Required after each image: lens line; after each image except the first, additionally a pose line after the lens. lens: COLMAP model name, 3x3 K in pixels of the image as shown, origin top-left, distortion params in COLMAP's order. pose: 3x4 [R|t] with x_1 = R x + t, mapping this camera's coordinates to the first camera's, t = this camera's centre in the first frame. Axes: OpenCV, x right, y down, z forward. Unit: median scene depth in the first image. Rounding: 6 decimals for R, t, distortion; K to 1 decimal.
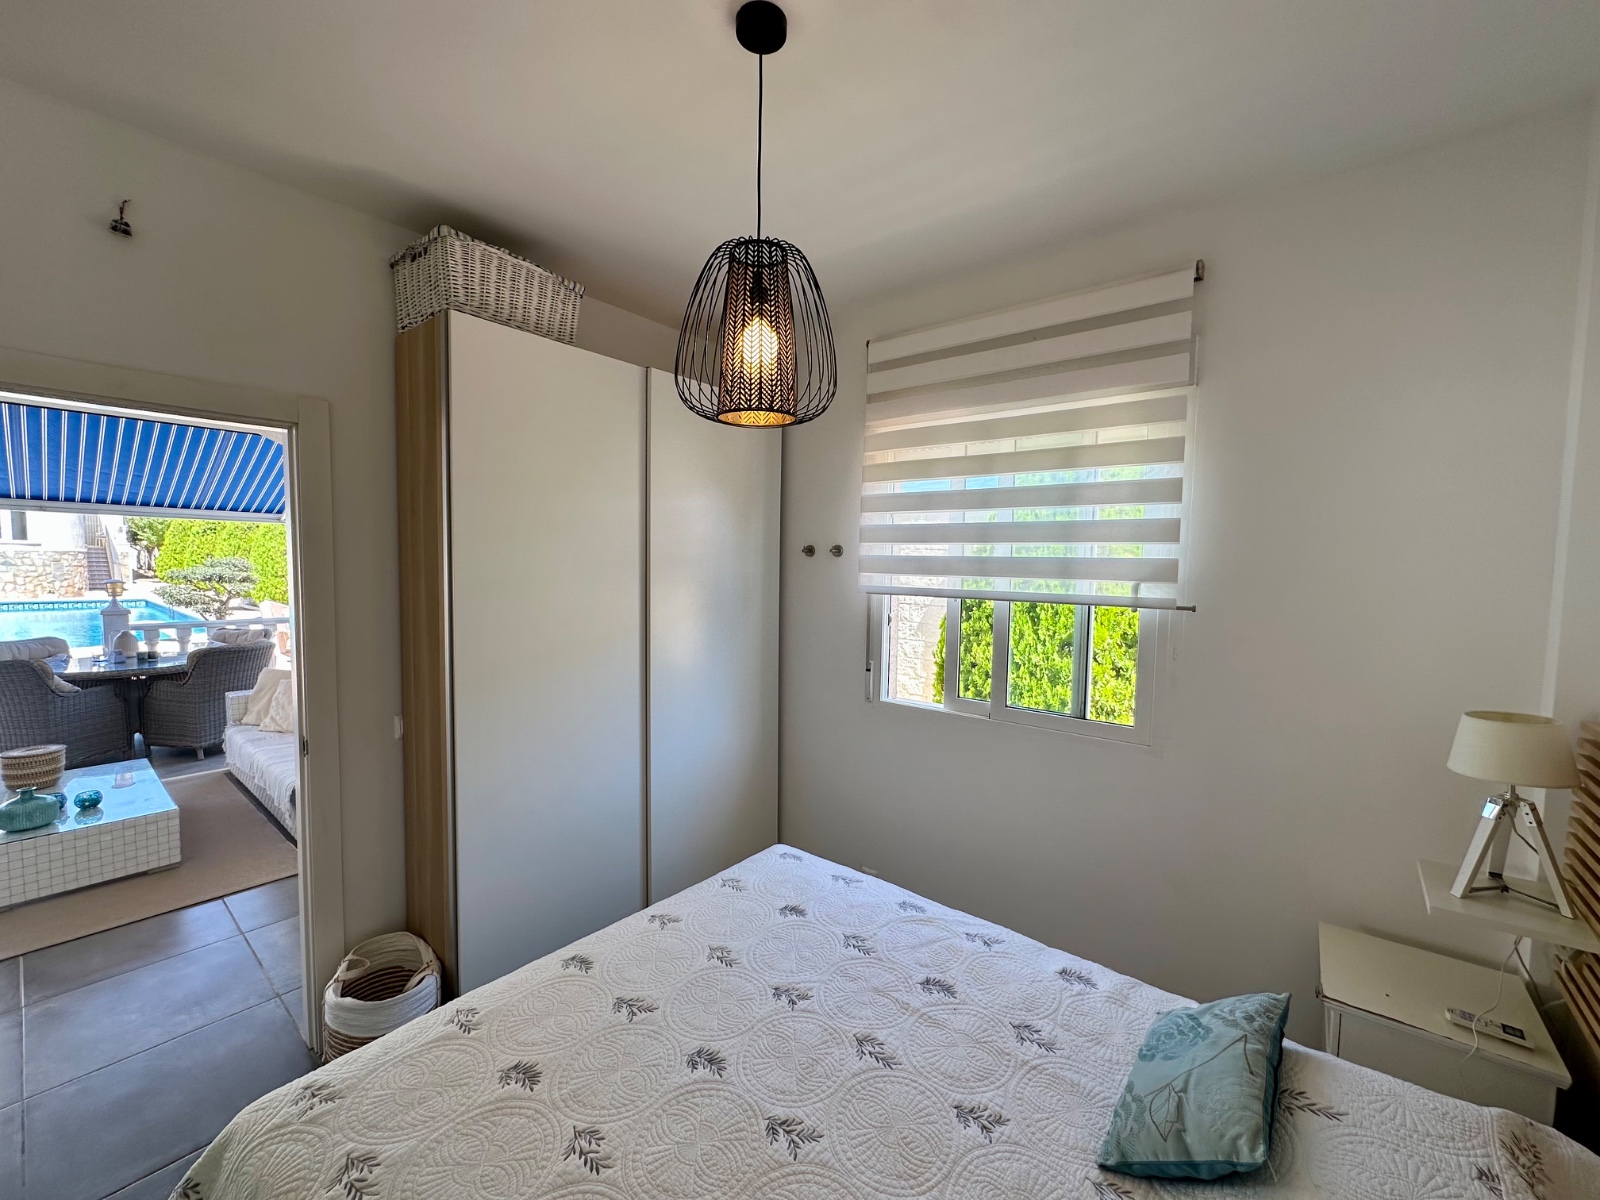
lens RADIAL K [[642.3, 0, 793.9], [0, 642.3, 602.5], [0, 0, 1]] dist [-0.005847, 0.001383]
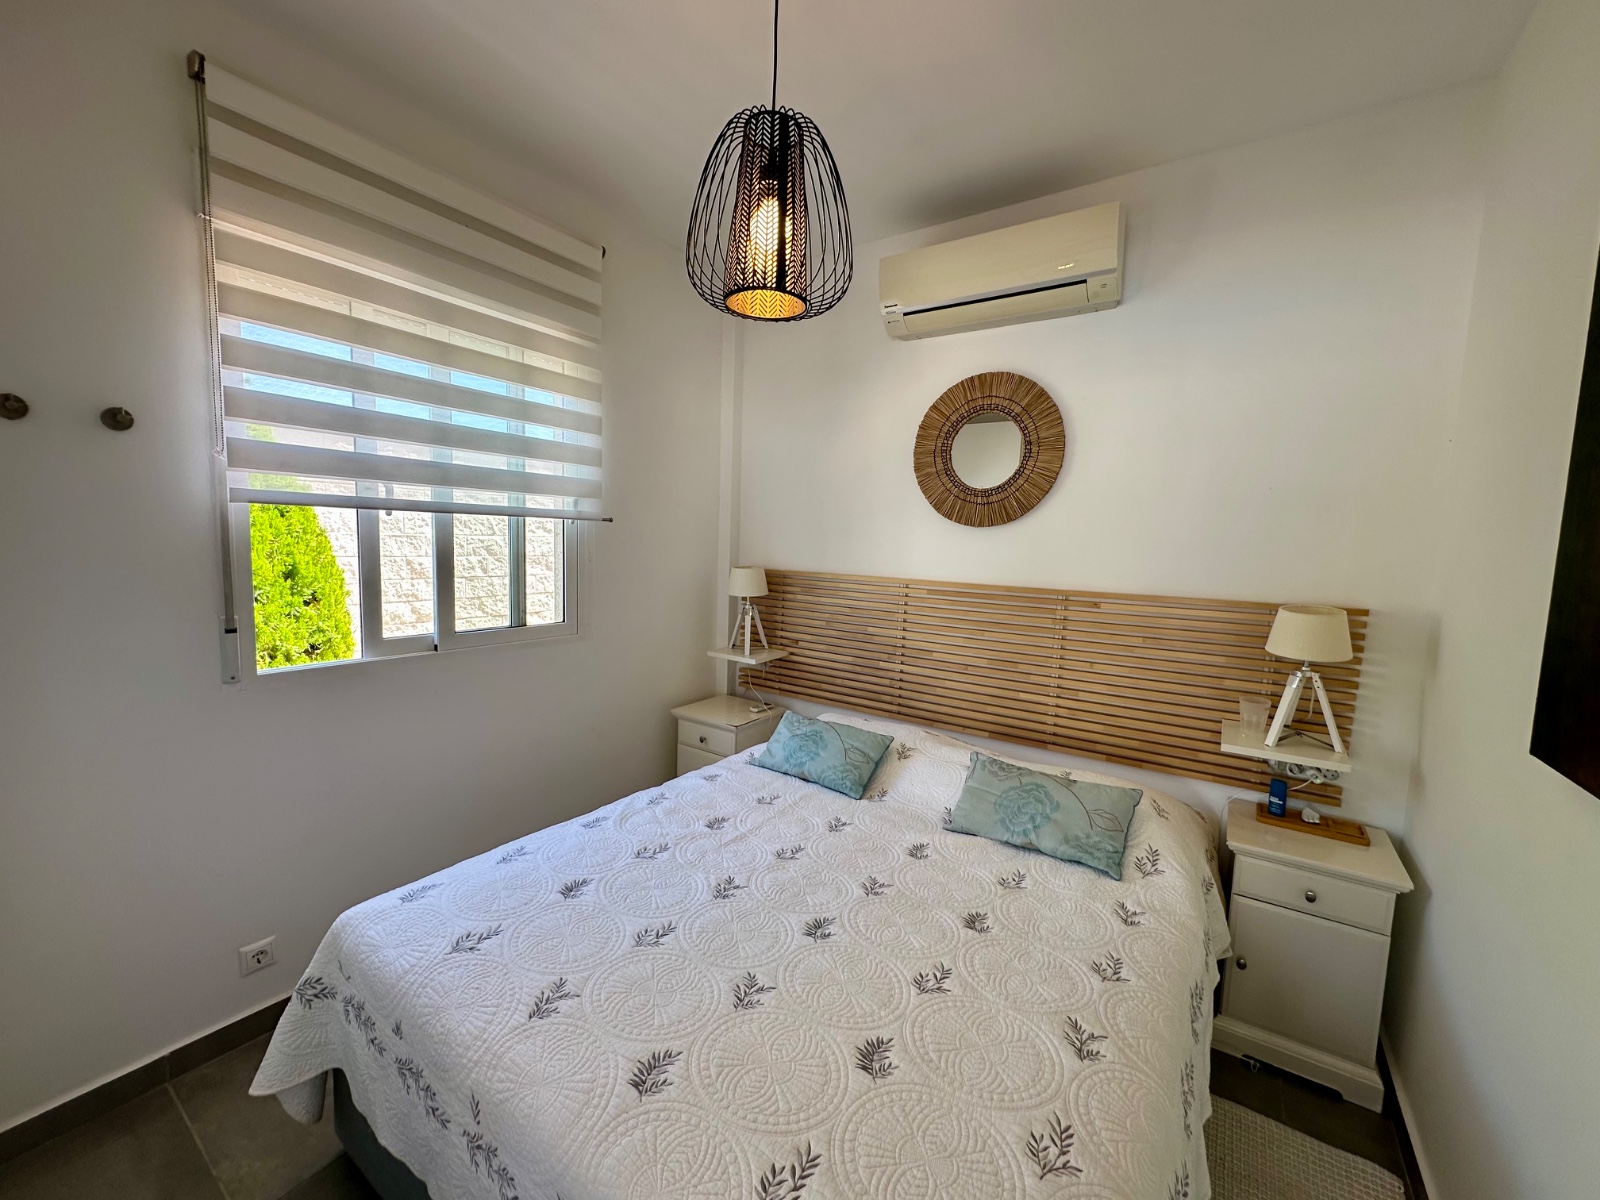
lens RADIAL K [[642.3, 0, 802.7], [0, 642.3, 598.0], [0, 0, 1]] dist [-0.005847, 0.001383]
pose [[-0.091099, -0.112372, 0.989481, -0.782242], [0.028709, 0.992904, 0.115403, 0.030104], [-0.995428, 0.038920, -0.087226, 0.760550]]
